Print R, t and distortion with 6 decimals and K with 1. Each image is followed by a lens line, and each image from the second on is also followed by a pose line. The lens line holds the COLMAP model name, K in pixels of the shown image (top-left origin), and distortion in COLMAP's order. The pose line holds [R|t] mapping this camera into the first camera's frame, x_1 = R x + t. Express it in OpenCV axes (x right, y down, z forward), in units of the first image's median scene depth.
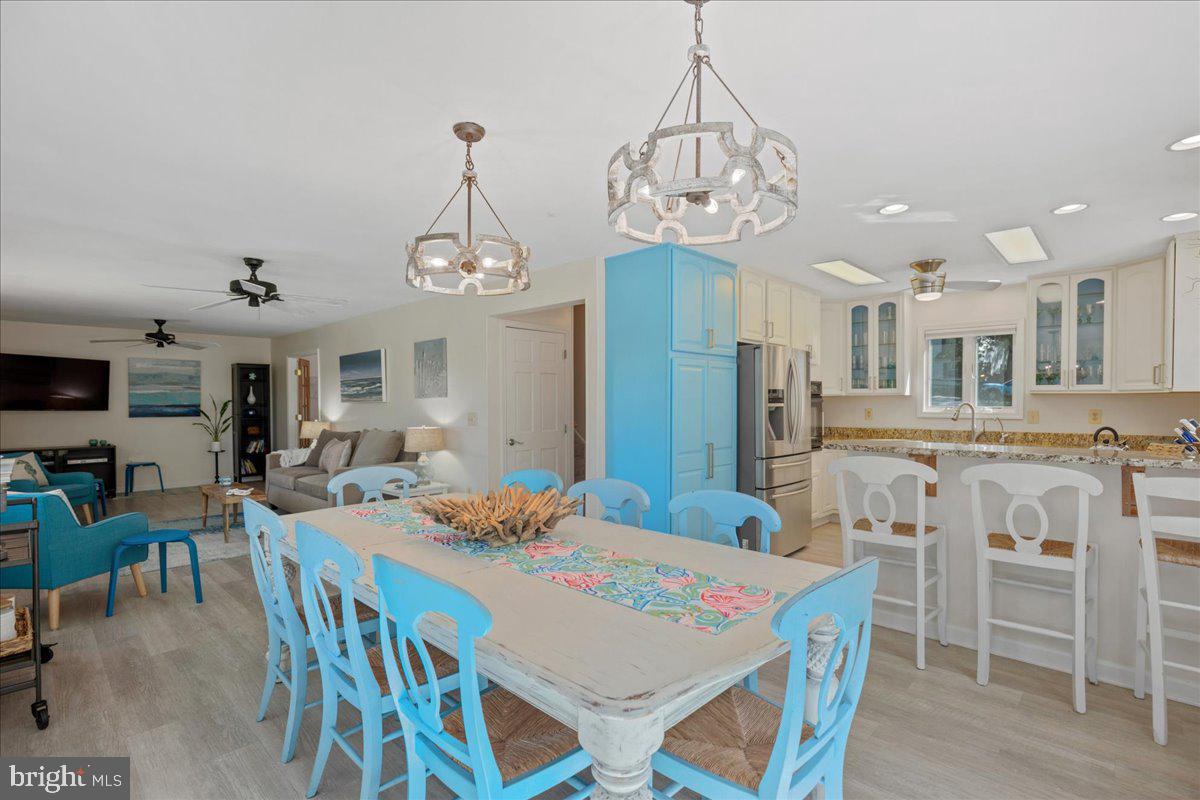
lens RADIAL K [[566.9, 0, 594.7], [0, 566.9, 403.9], [0, 0, 1]] dist [-0.017486, 0.005335]
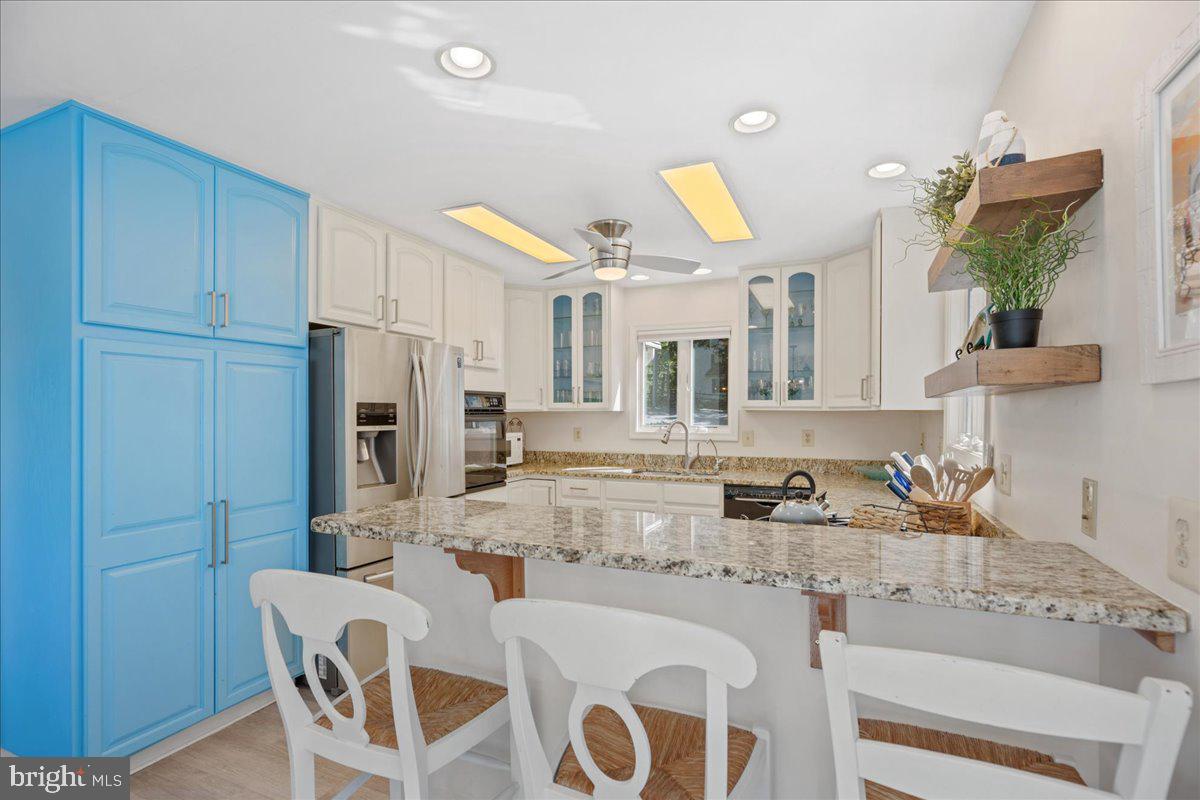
lens RADIAL K [[566.9, 0, 602.6], [0, 566.9, 407.4], [0, 0, 1]] dist [-0.017486, 0.005335]
pose [[0.937894, 0.005172, 0.346885, 0.303104], [-0.000333, 0.999902, -0.014008, -0.011283], [-0.346923, 0.013022, 0.937803, 0.302829]]
